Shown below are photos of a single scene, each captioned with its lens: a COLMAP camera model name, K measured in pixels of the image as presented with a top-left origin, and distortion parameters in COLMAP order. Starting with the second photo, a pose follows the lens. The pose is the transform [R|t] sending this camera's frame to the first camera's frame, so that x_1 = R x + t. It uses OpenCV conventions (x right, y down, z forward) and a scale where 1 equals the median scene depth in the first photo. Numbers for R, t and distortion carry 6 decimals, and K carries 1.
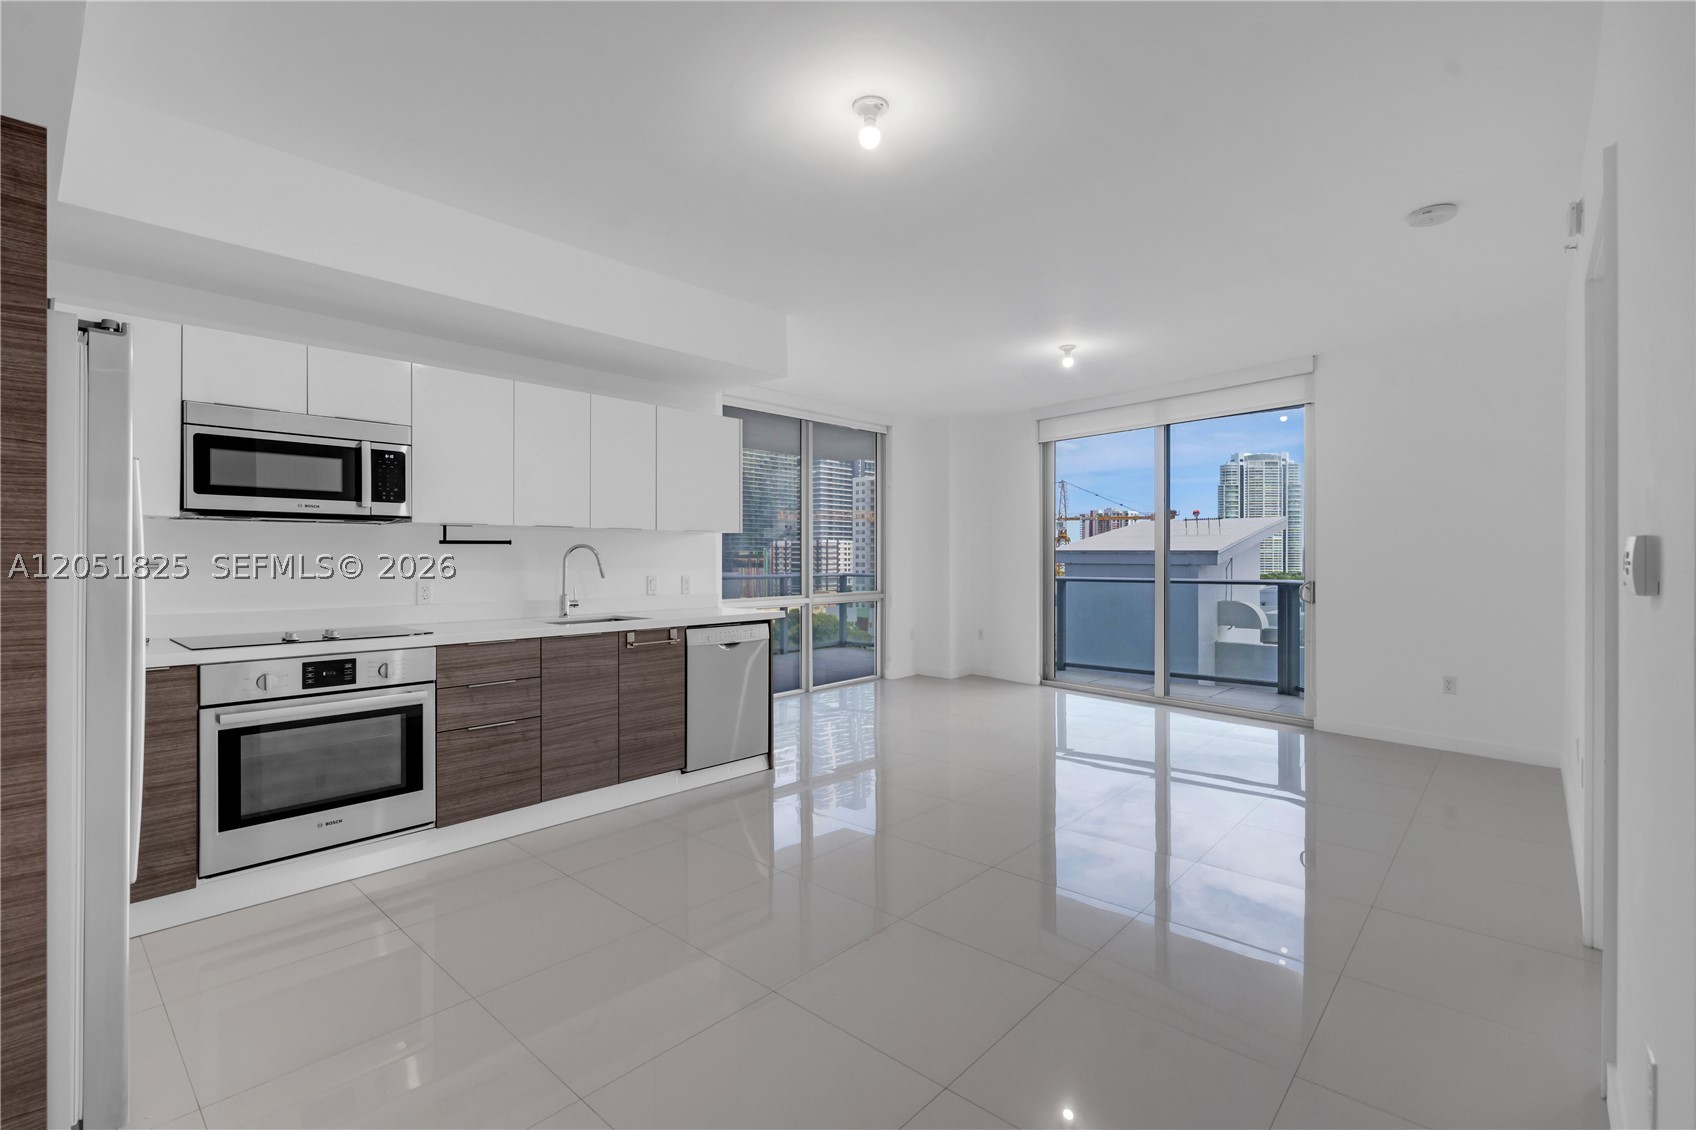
lens RADIAL K [[765.6, 0, 846.5], [0, 765.6, 556.2], [0, 0, 1]] dist [-0.000452, 0.000469]
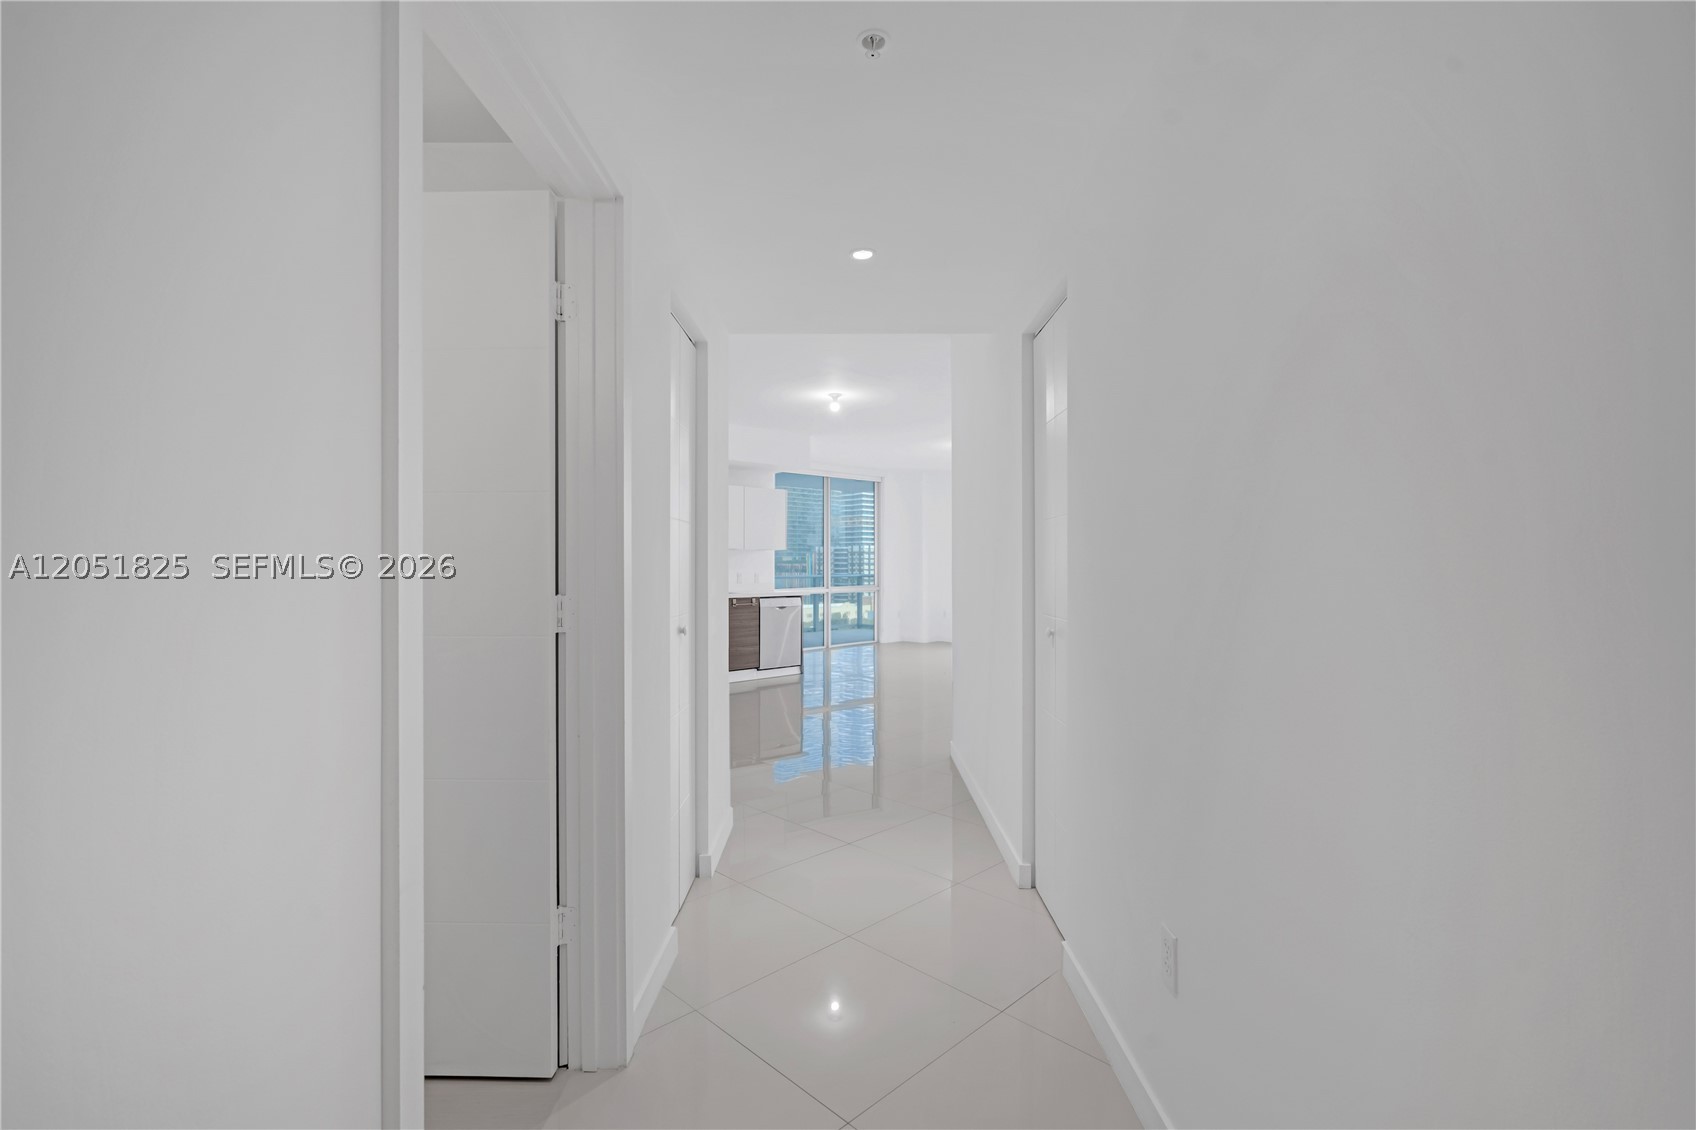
lens RADIAL K [[766.3, 0, 849.6], [0, 766.3, 569.3], [0, 0, 1]] dist [-0.003593, -0.000550]
pose [[0.998637, 0.002103, -0.052153, 0.083535], [-0.001600, 0.999952, 0.009686, -0.001222], [0.052171, -0.009590, 0.998592, -0.631546]]
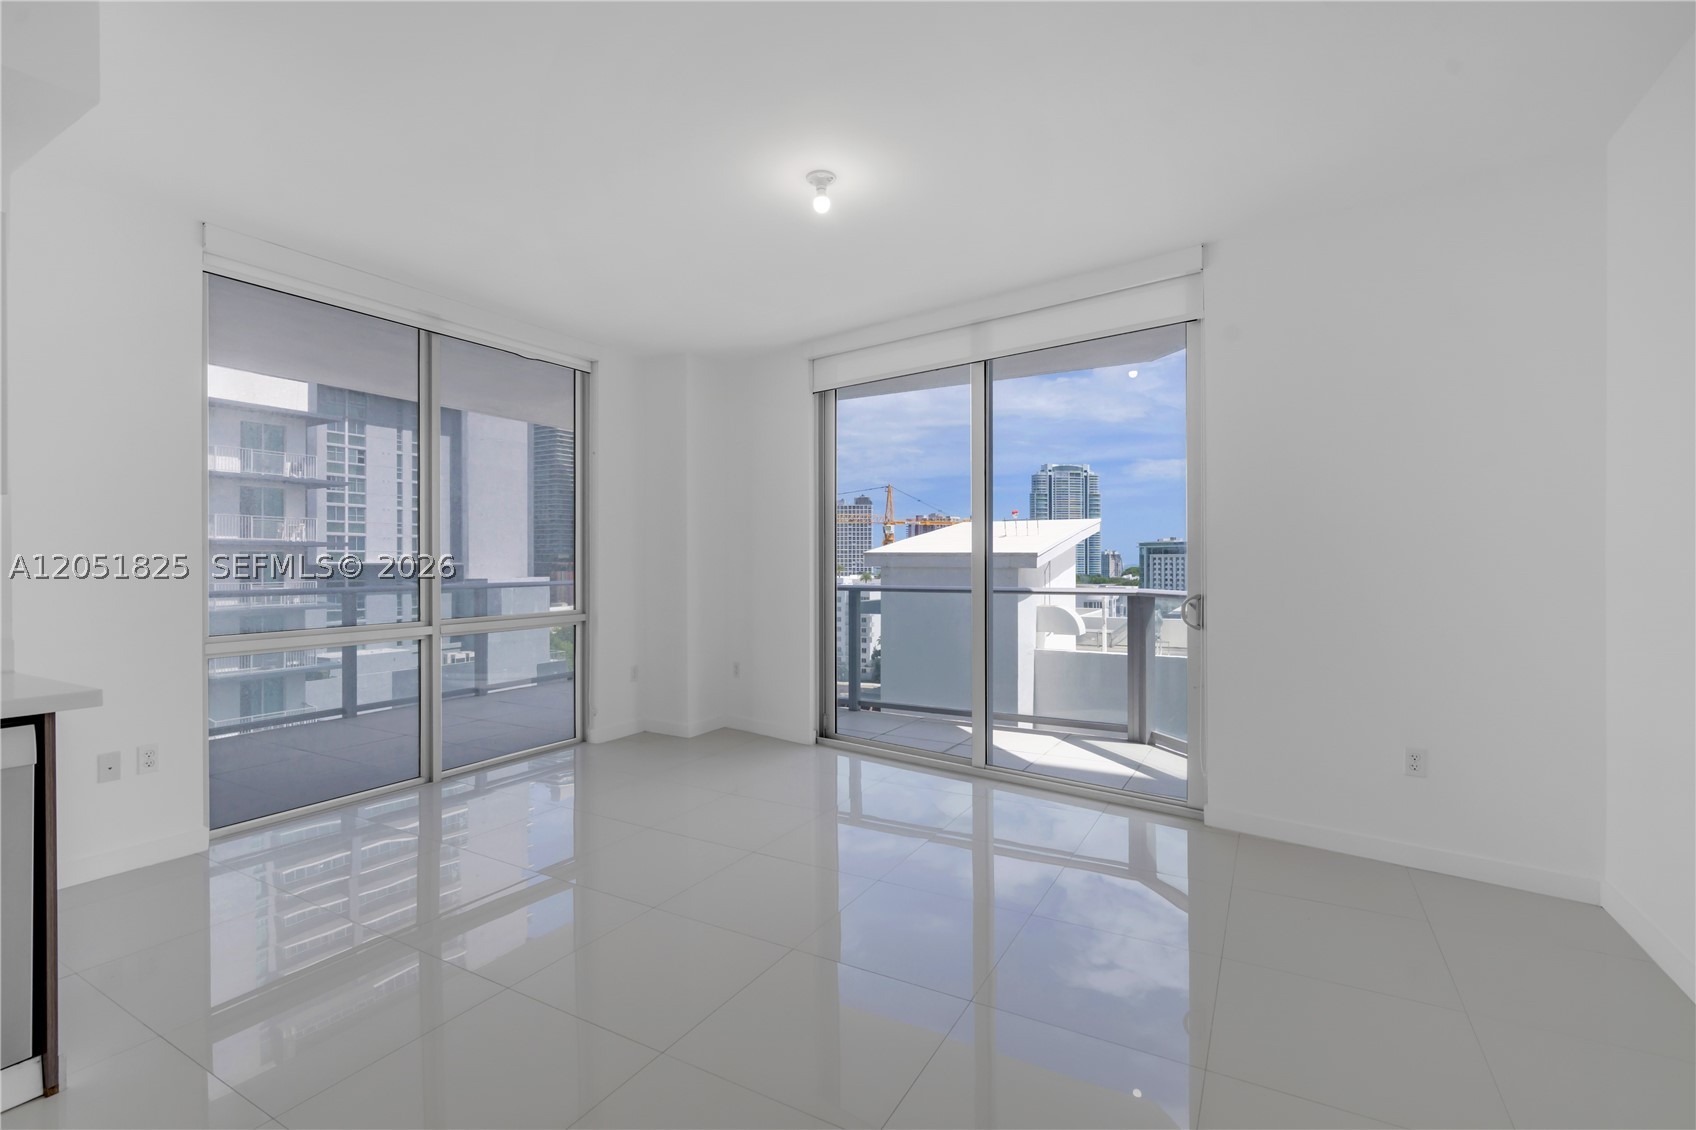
lens RADIAL K [[765.6, 0, 846.5], [0, 765.6, 556.2], [0, 0, 1]] dist [-0.000452, 0.000469]
pose [[0.976515, 0.001110, 0.215444, 0.152807], [-0.000155, 0.999990, -0.004449, 0.002671], [-0.215447, 0.004311, 0.976506, 0.373269]]
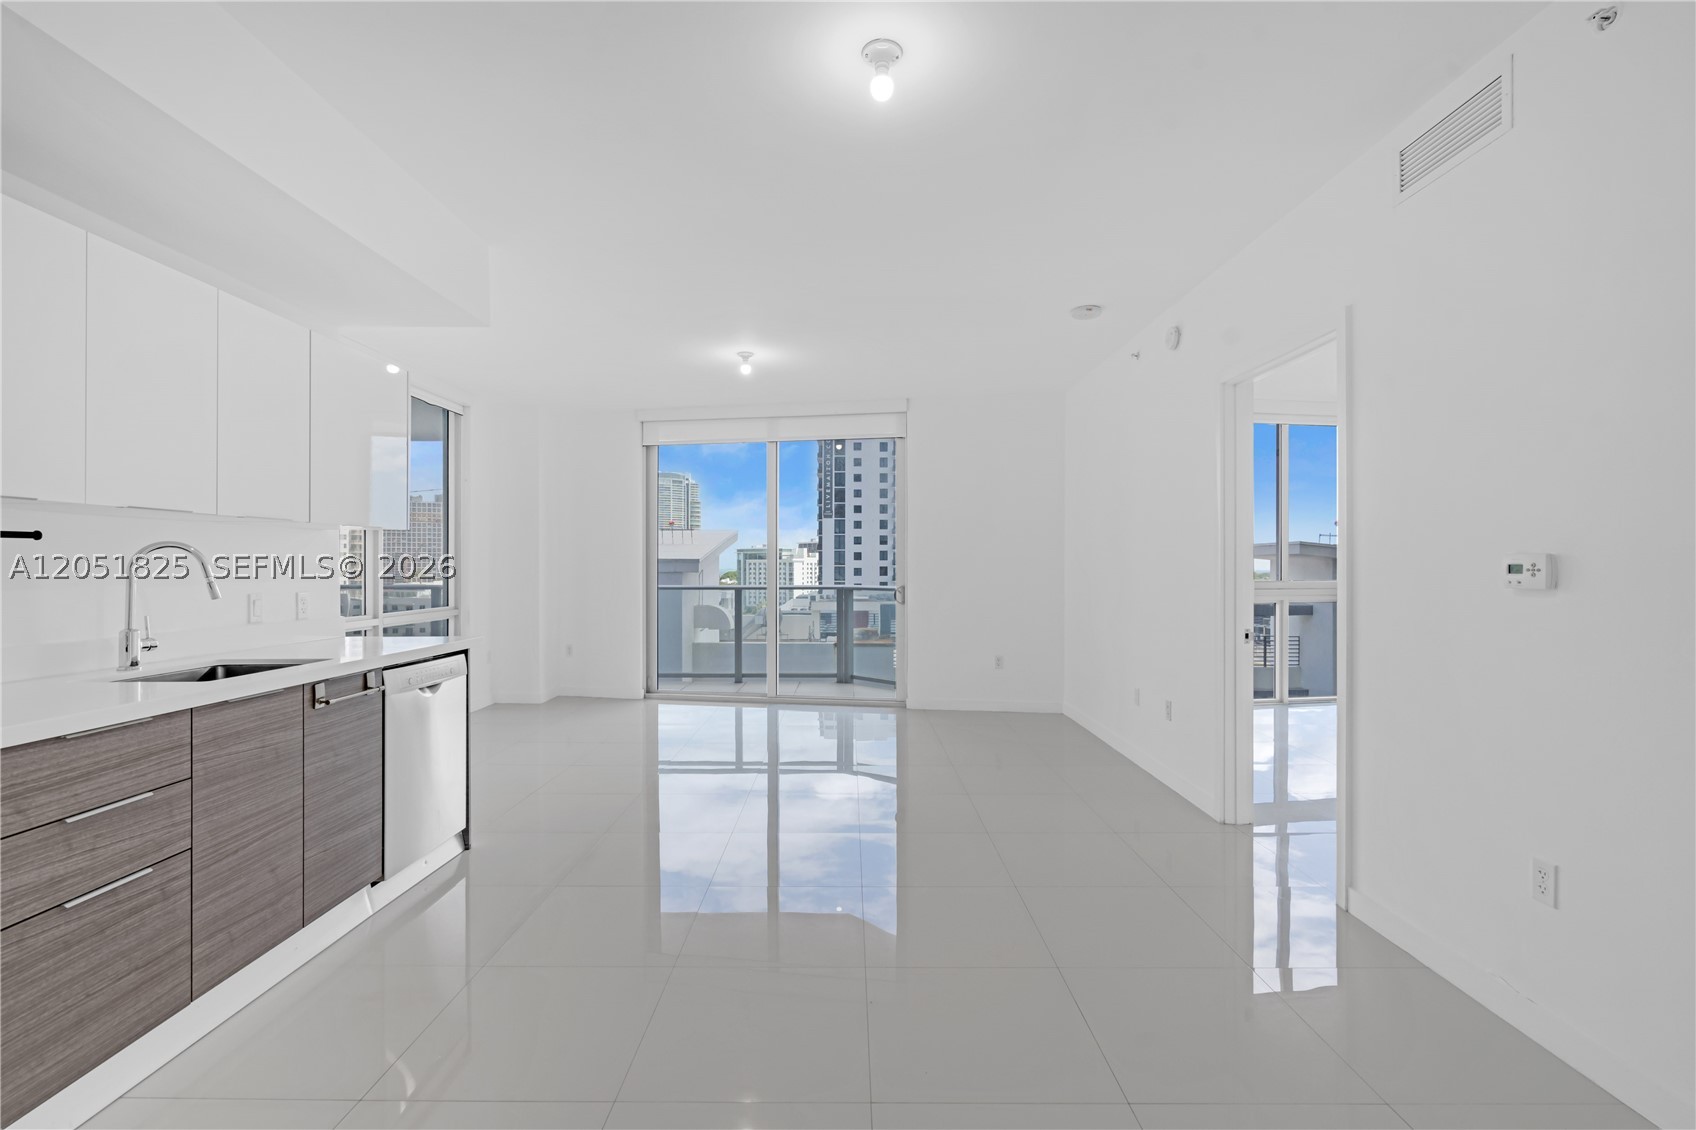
lens RADIAL K [[763.0, 0, 844.1], [0, 763.0, 564.1], [0, 0, 1]] dist [0.002818, 0.000576]
pose [[0.747407, 0.002703, 0.664361, -0.223141], [-0.002664, 0.999996, -0.001071, 0.000410], [-0.664362, -0.000970, 0.747411, 0.143068]]
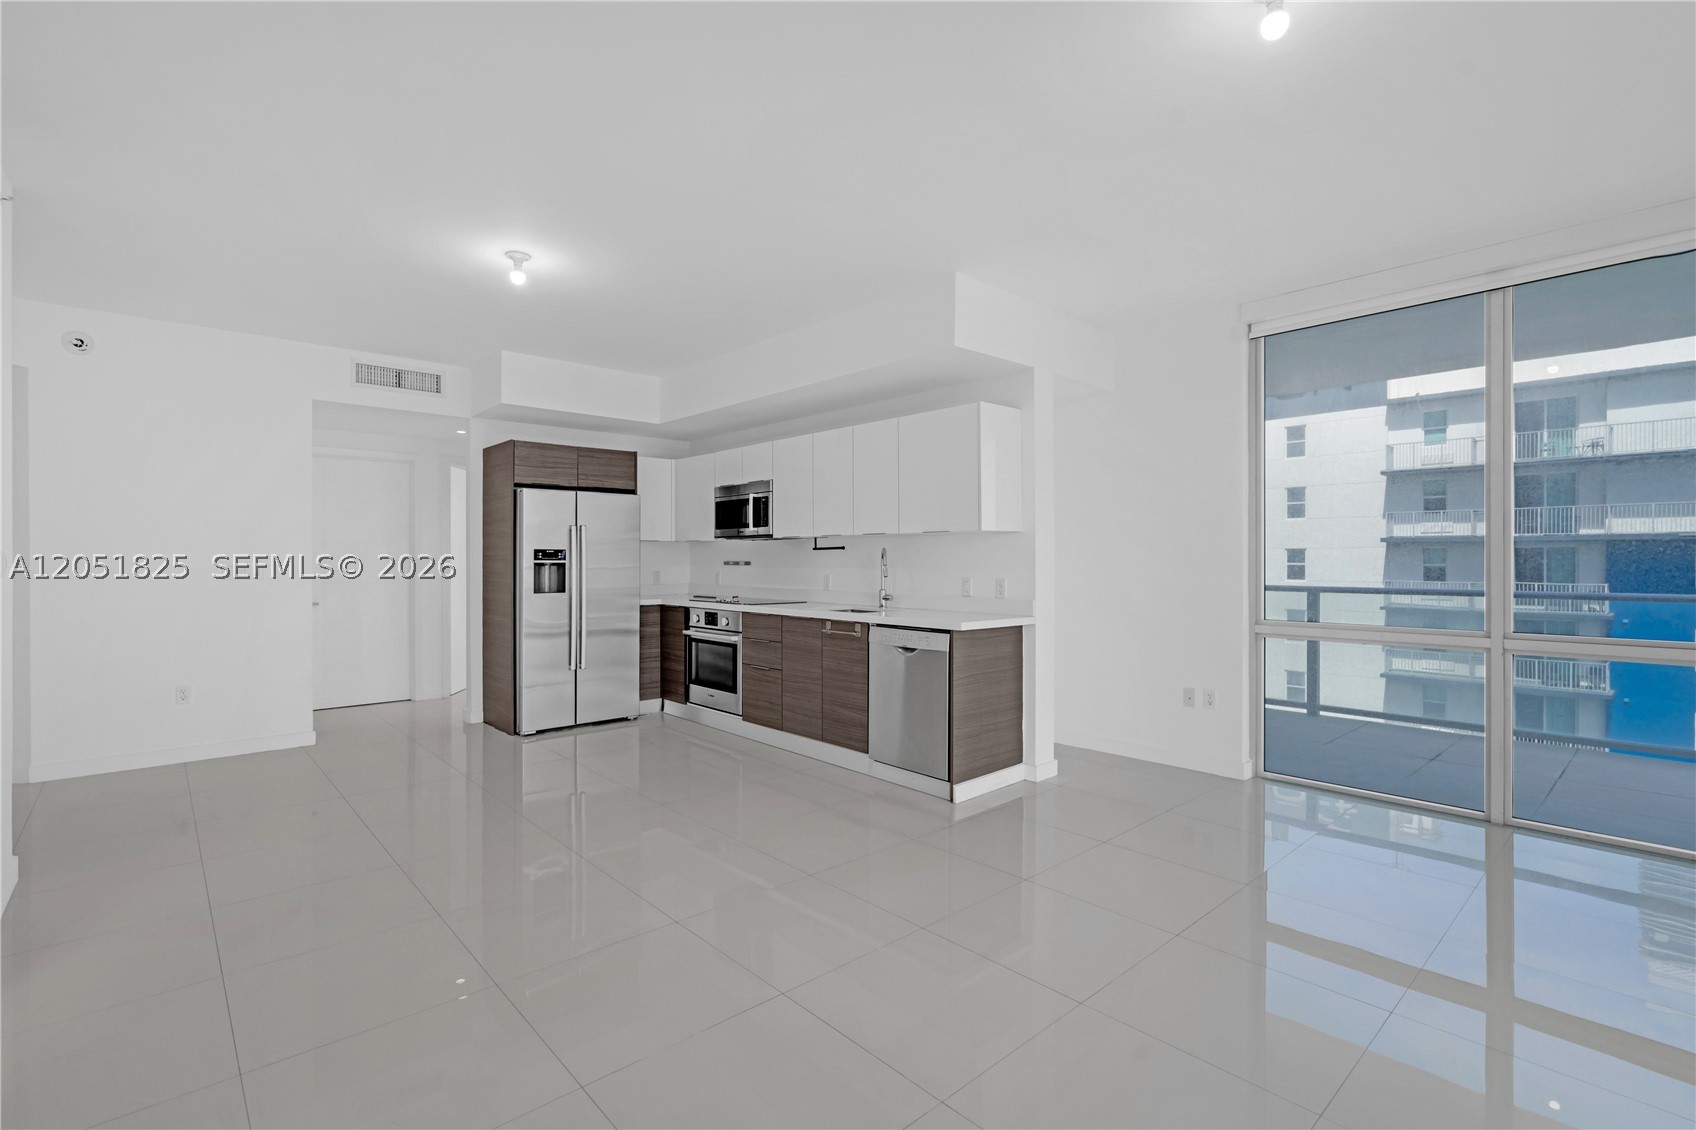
lens RADIAL K [[775.2, 0, 848.0], [0, 775.2, 565.0], [0, 0, 1]] dist [-0.001306, 0.000066]
pose [[-0.094428, 0.008138, -0.995498, 0.553555], [0.002147, 0.999966, 0.007971, 0.000641], [0.995529, -0.001385, -0.094443, 0.677798]]
